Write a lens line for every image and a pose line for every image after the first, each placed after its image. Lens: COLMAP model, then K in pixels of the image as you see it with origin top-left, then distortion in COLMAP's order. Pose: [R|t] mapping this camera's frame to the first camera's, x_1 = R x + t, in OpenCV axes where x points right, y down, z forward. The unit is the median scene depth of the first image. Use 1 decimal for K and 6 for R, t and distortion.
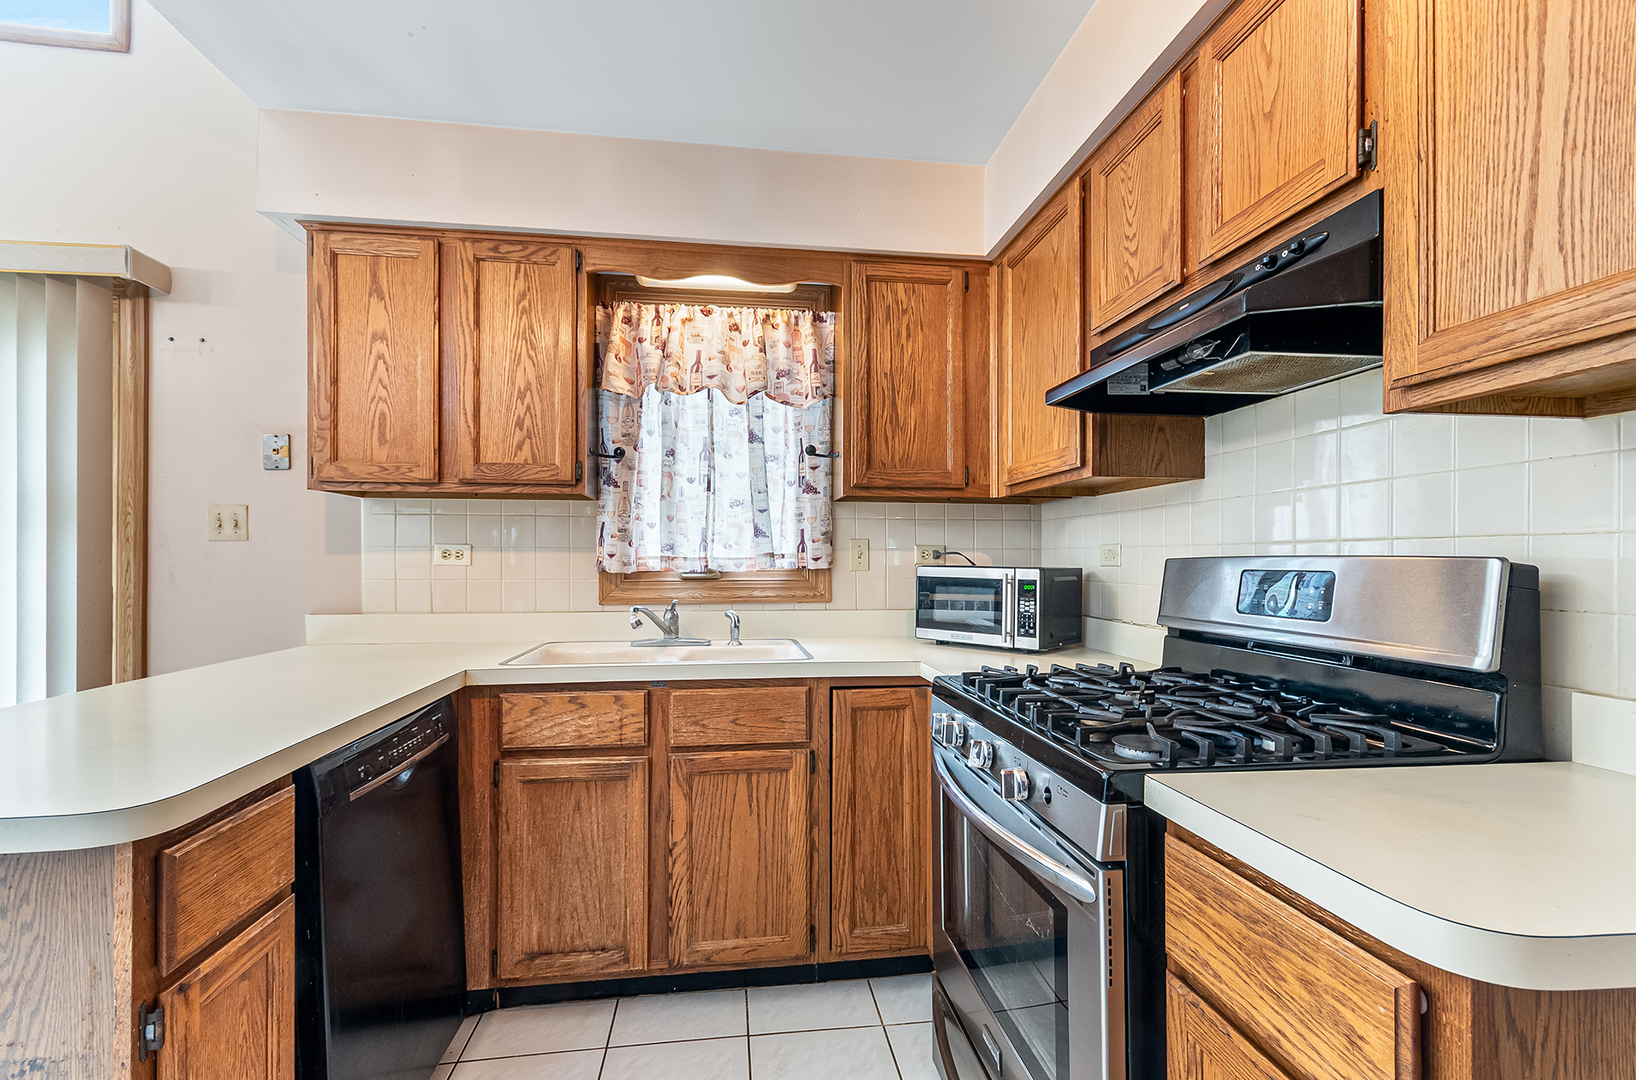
lens RADIAL K [[725.0, 0, 819.9], [0, 725.0, 555.2], [0, 0, 1]] dist [0.008289, -0.000755]
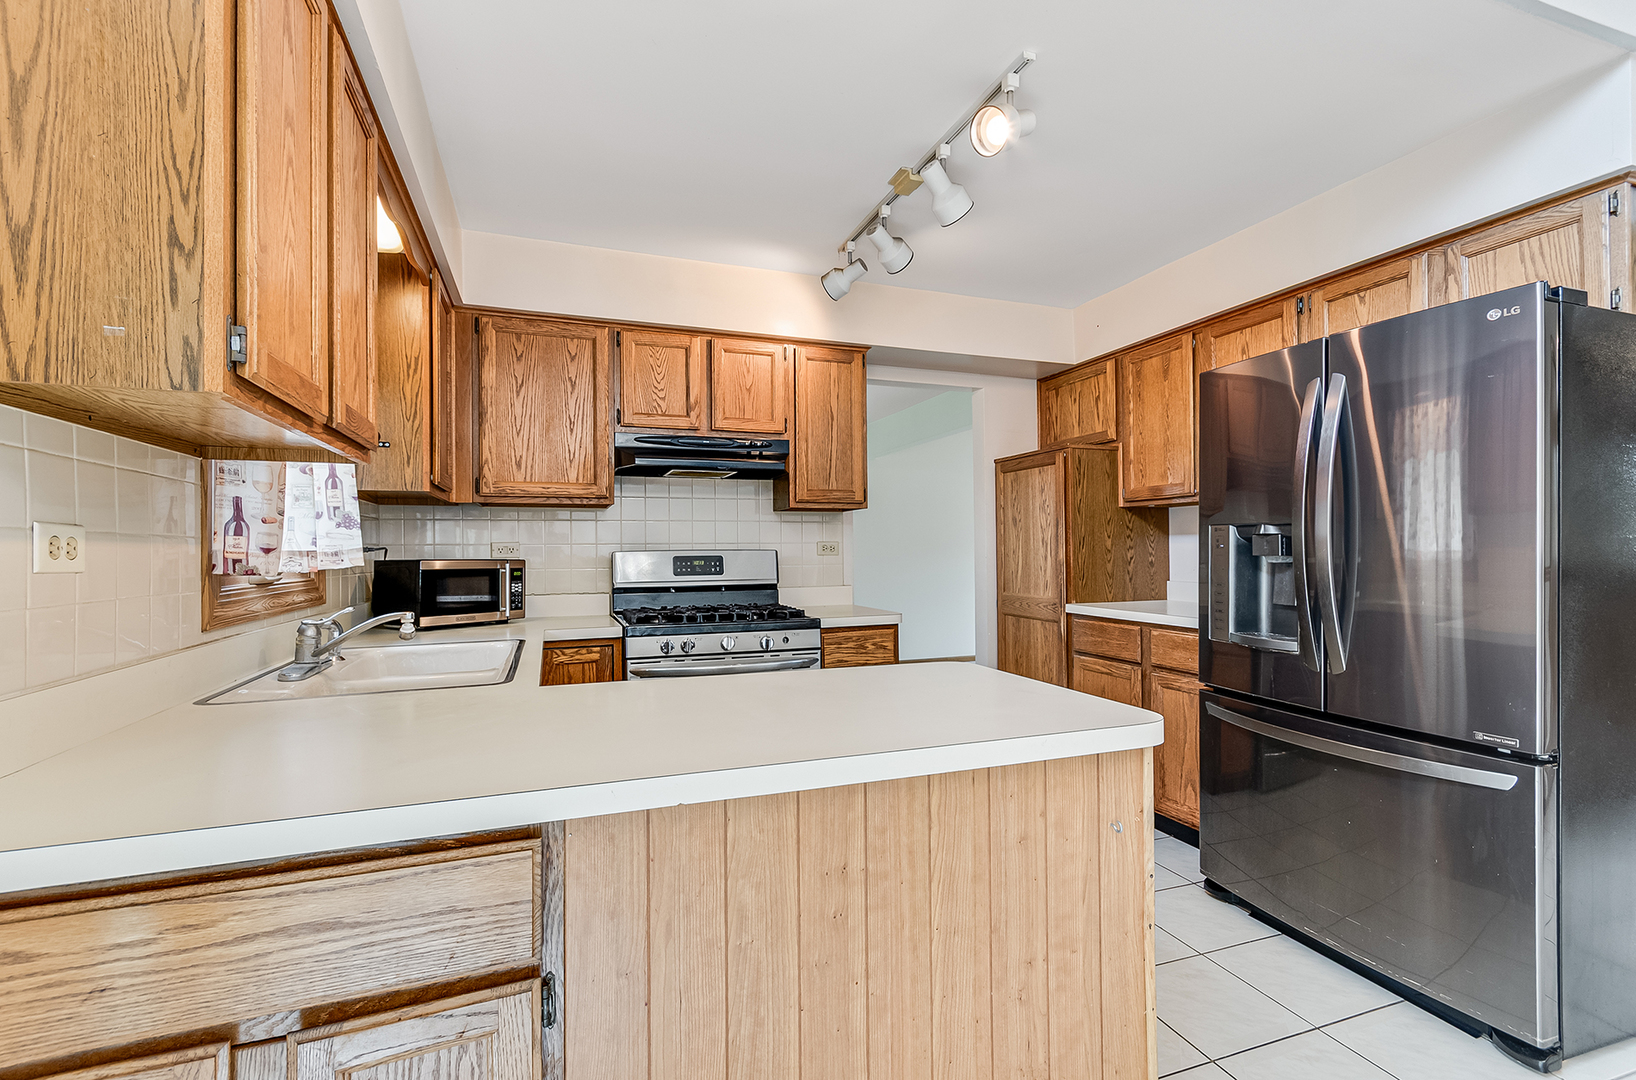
lens RADIAL K [[725.0, 0, 820.3], [0, 725.0, 541.8], [0, 0, 1]] dist [0.008289, -0.000755]
pose [[-0.218605, 0.012560, 0.975733, -1.152268], [0.004704, 0.999919, -0.011818, 0.003079], [-0.975802, 0.002006, -0.218646, 0.729538]]
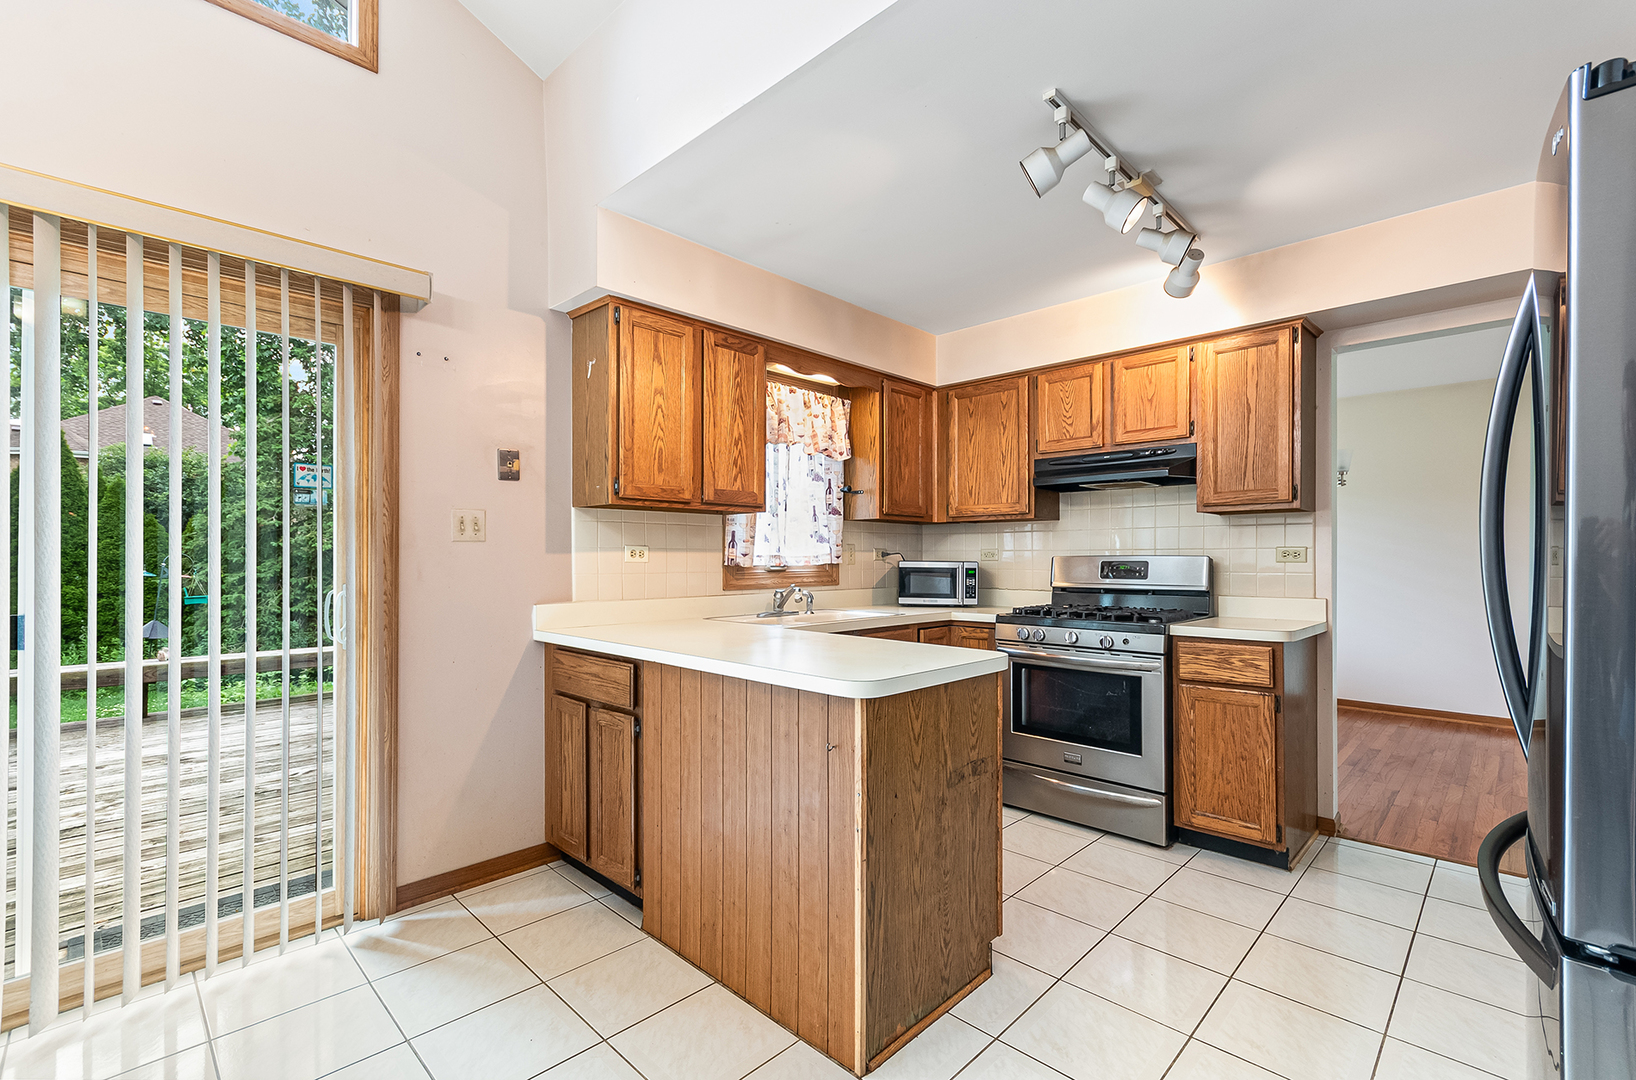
lens RADIAL K [[725.0, 0, 821.2], [0, 725.0, 555.2], [0, 0, 1]] dist [0.008289, -0.000755]
pose [[0.781767, 0.000352, 0.623570, -1.171942], [-0.001093, 0.999999, 0.000806, -0.000269], [-0.623569, -0.001312, 0.781767, -0.224772]]
